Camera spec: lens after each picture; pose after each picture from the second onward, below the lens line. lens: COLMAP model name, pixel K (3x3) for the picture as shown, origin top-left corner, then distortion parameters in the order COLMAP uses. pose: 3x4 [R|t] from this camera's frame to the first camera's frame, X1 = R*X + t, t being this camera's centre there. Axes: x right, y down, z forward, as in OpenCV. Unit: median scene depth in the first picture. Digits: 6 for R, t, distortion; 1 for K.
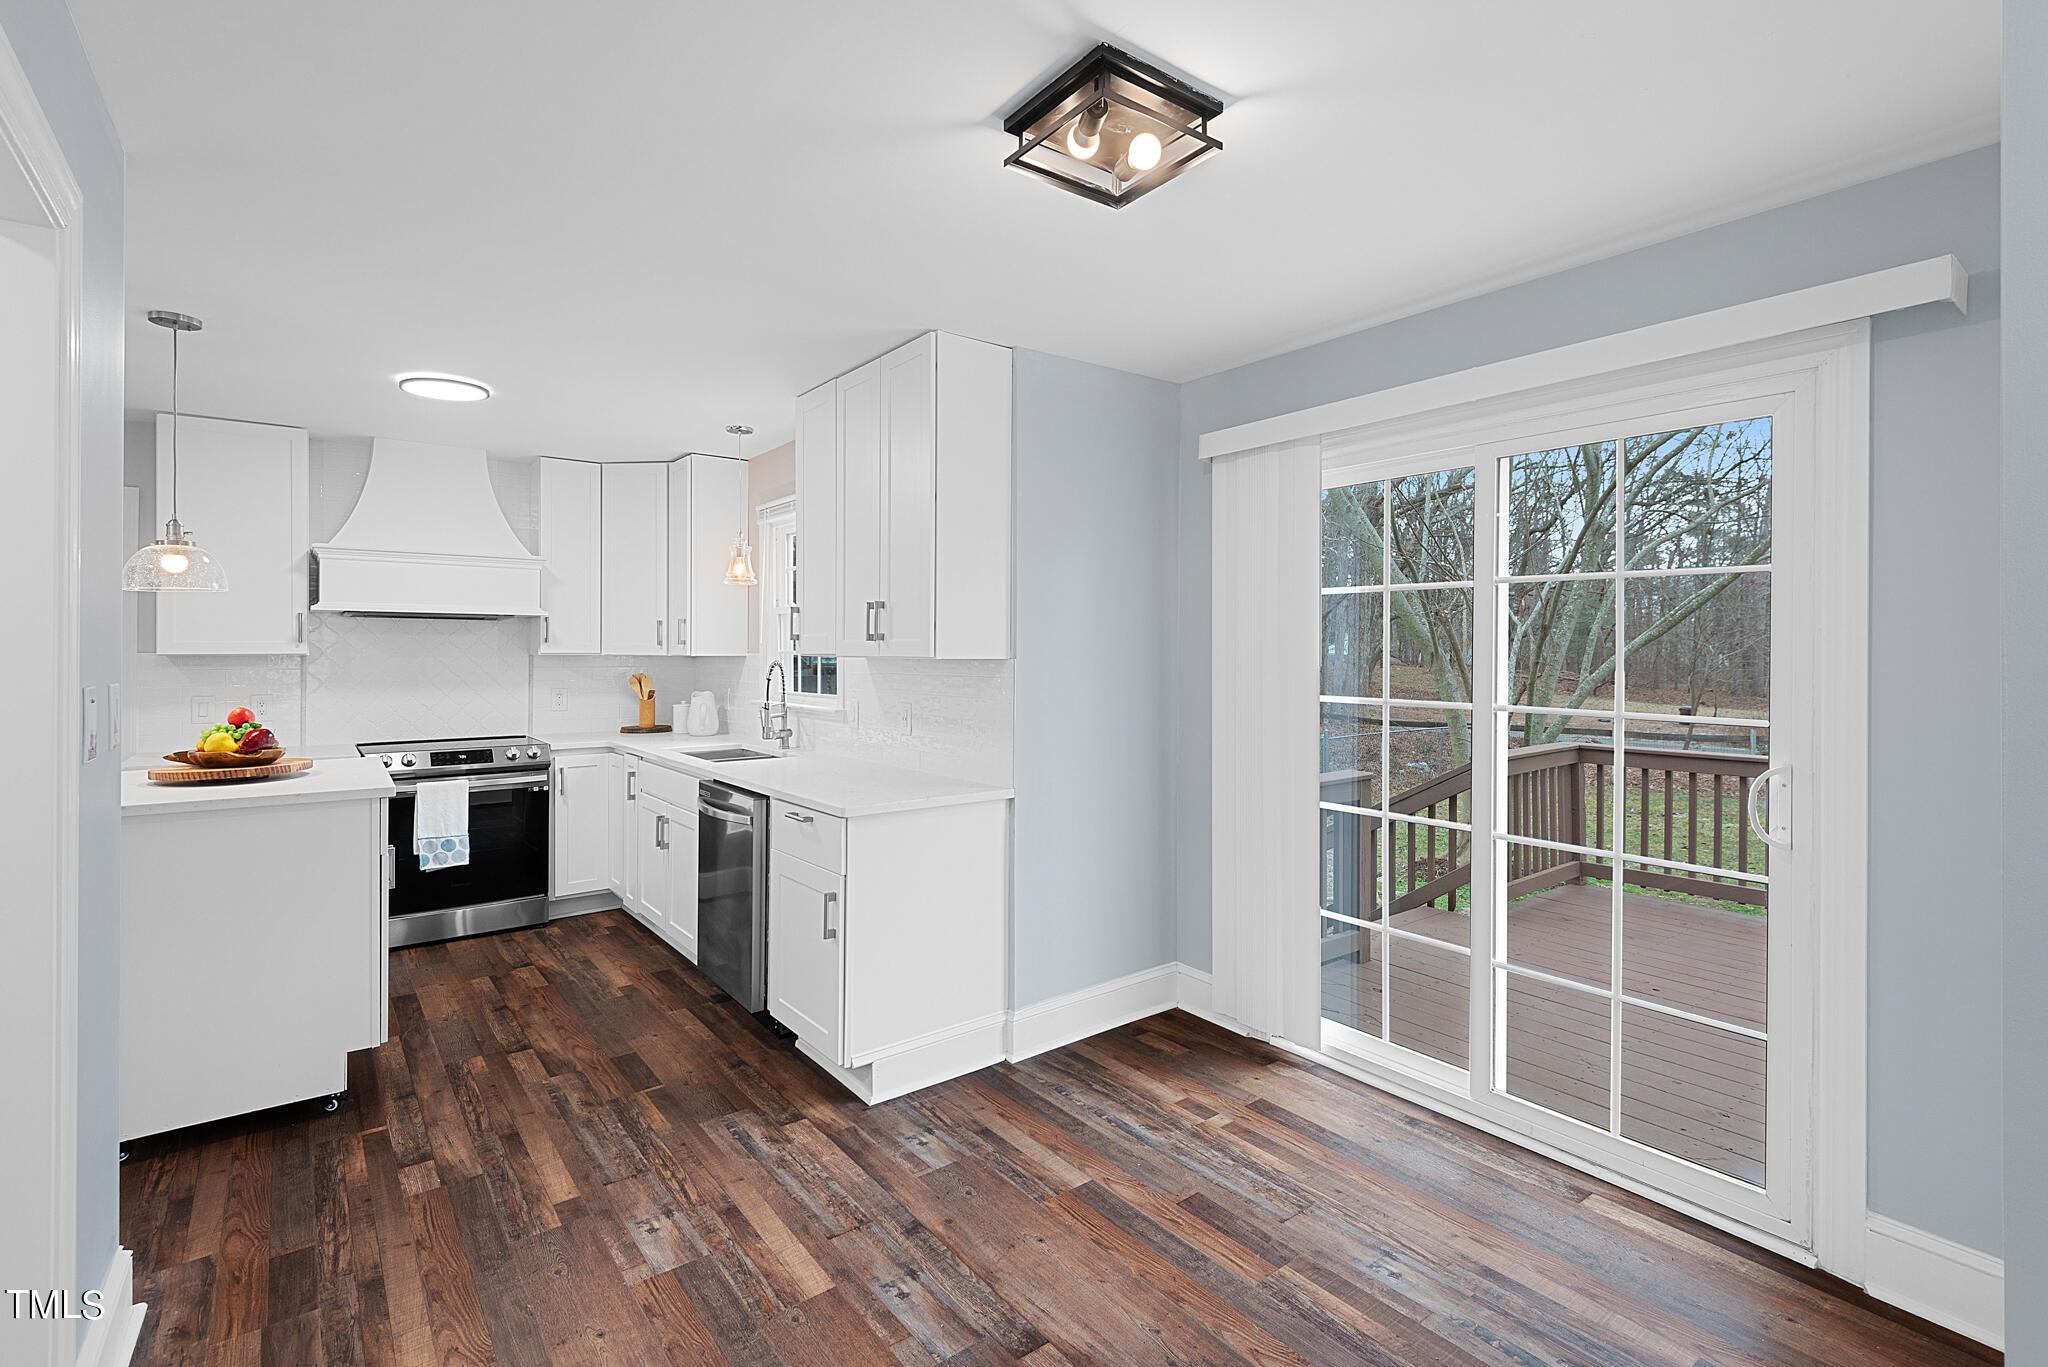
lens RADIAL K [[935.7, 0, 1024.0], [0, 935.7, 683.5], [0, 0, 1]] dist [0.000505, -0.000272]
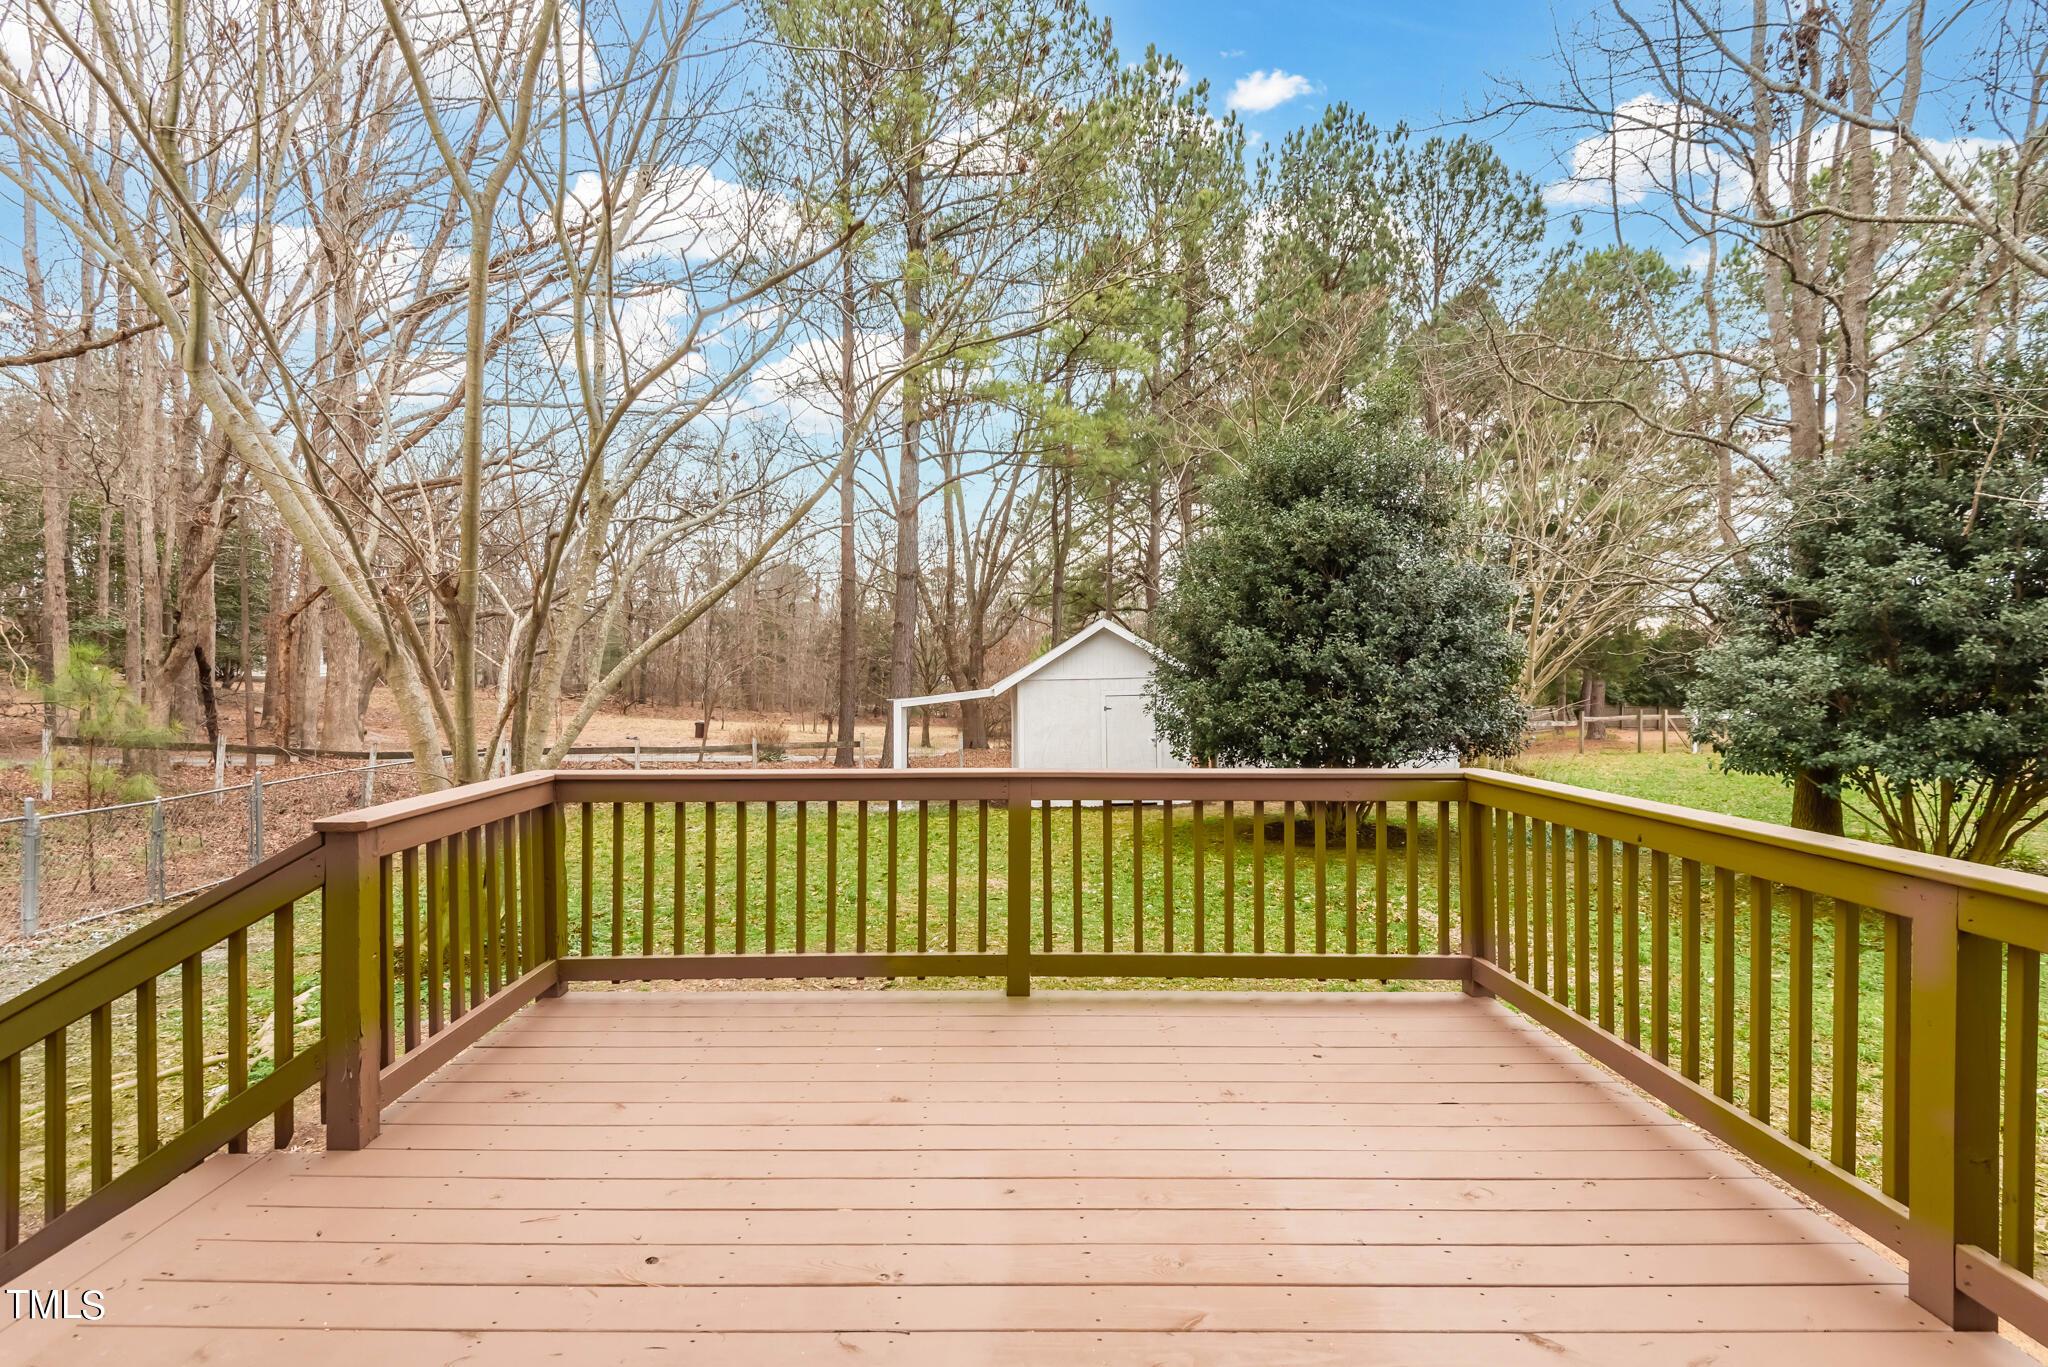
lens RADIAL K [[935.7, 0, 1024.0], [0, 935.7, 683.5], [0, 0, 1]] dist [0.000505, -0.000272]
pose [[0.582087, -0.001328, 0.813126, 0.212510], [0.022701, 0.999635, -0.014618, 0.016474], [-0.812810, 0.026967, 0.581905, 0.302391]]
